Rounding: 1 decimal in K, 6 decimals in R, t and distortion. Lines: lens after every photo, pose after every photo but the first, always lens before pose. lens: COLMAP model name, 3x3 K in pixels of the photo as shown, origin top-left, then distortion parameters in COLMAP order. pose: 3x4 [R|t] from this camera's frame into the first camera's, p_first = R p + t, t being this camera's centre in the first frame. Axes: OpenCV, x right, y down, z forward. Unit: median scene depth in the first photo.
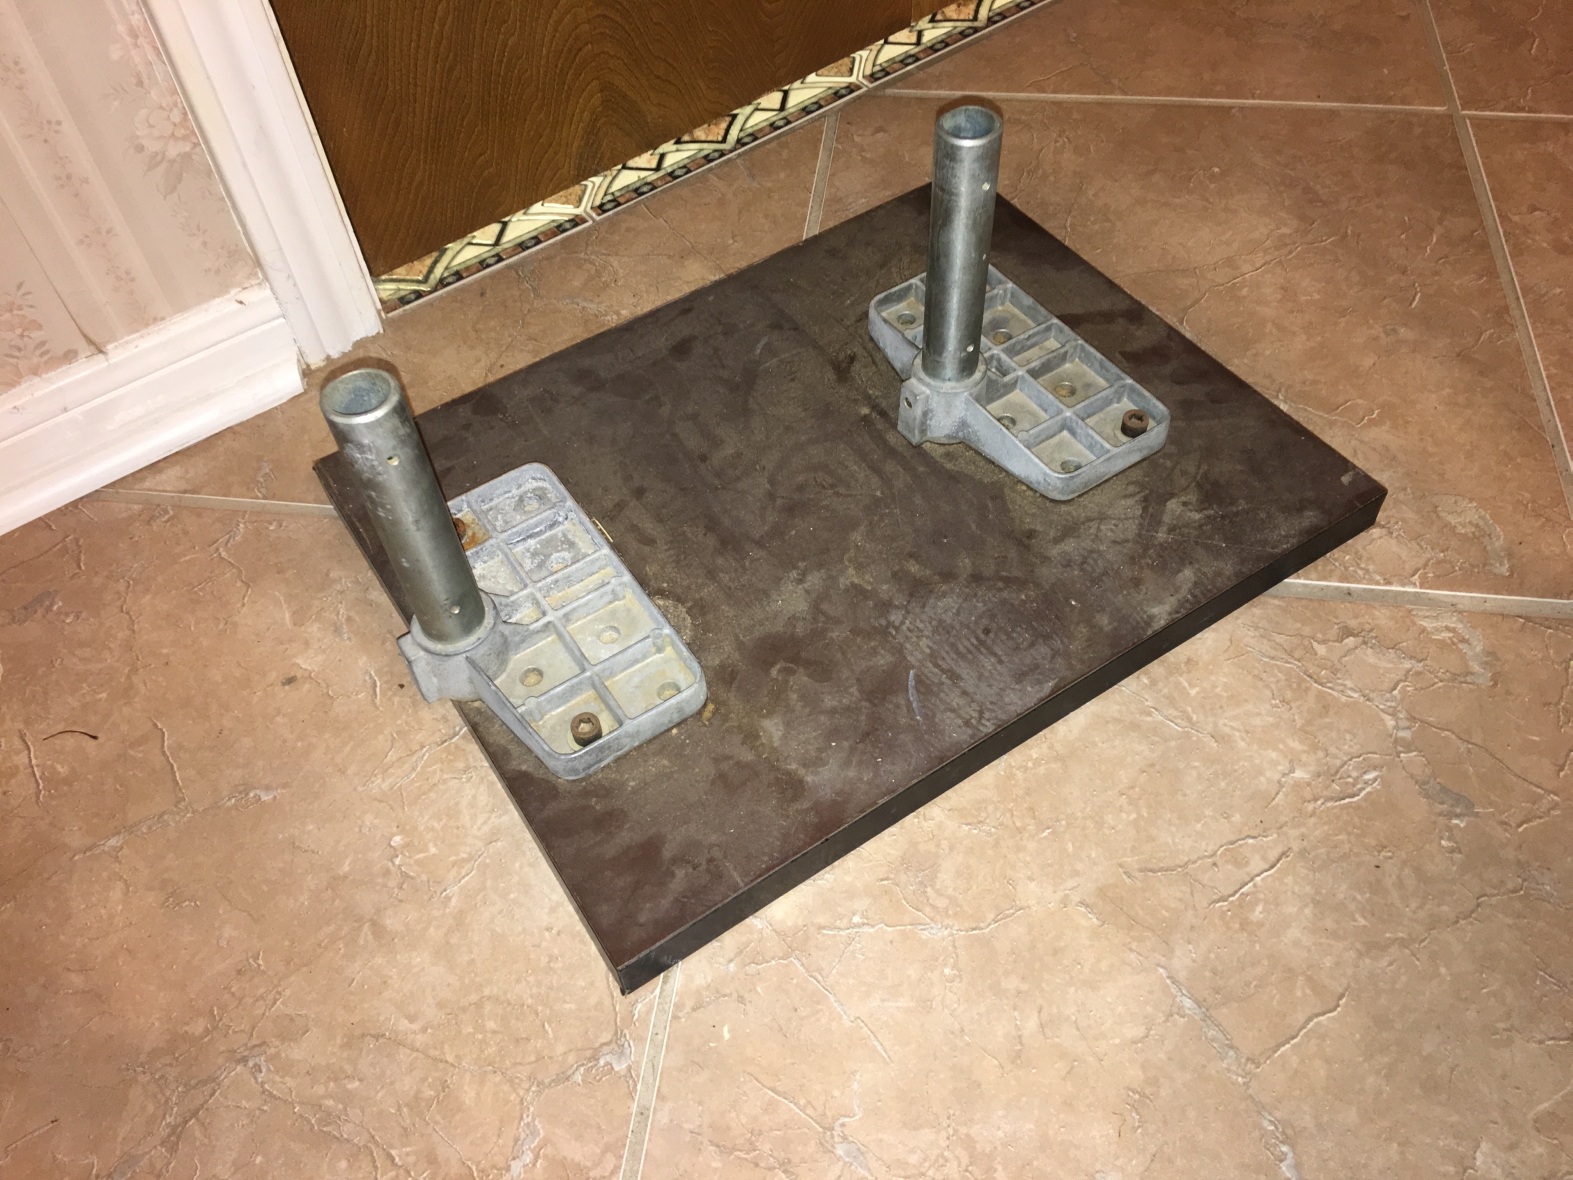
lens RADIAL K [[1324.3, 0, 789.9], [0, 1324.3, 577.5], [0, 0, 1]] dist [0.139321, -0.224280]
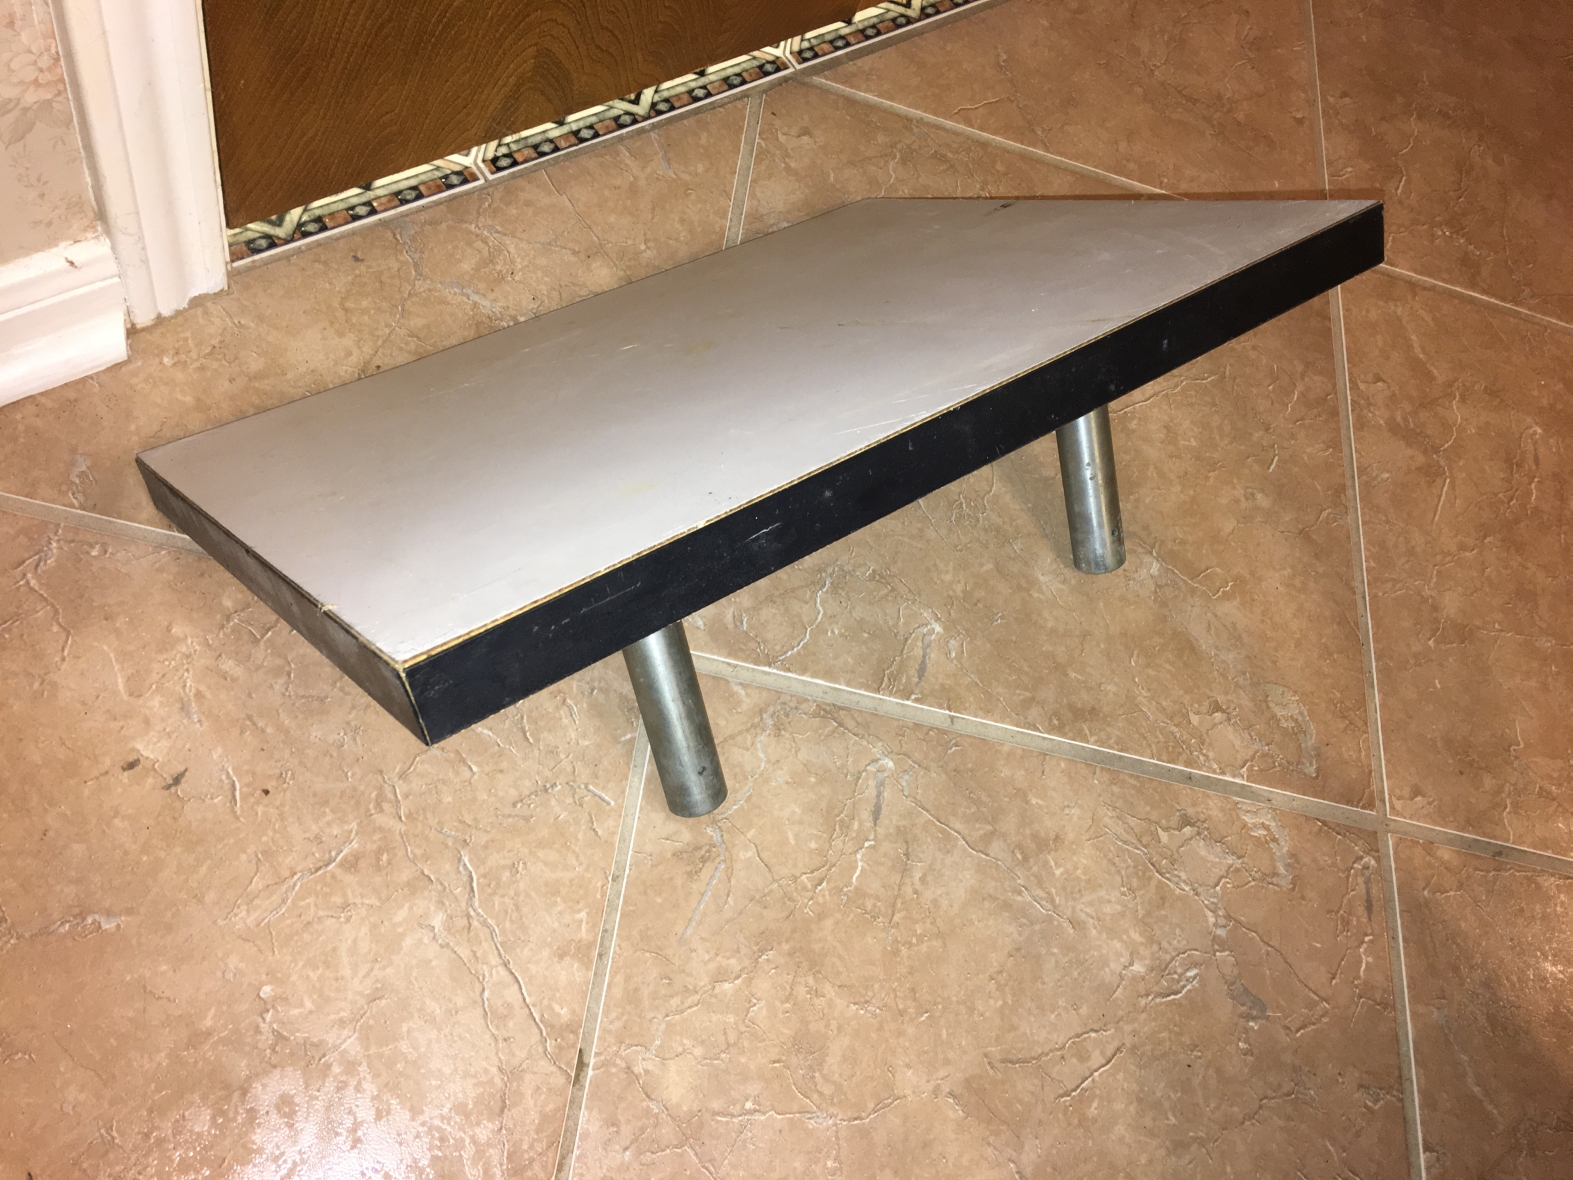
lens RADIAL K [[1324.3, 0, 789.9], [0, 1324.3, 577.5], [0, 0, 1]] dist [0.139321, -0.224280]
pose [[0.944613, 0.135489, 0.298914, -0.241181], [-0.195571, 0.963811, 0.181166, -0.278553], [-0.263550, -0.229591, 0.936926, 0.097957]]
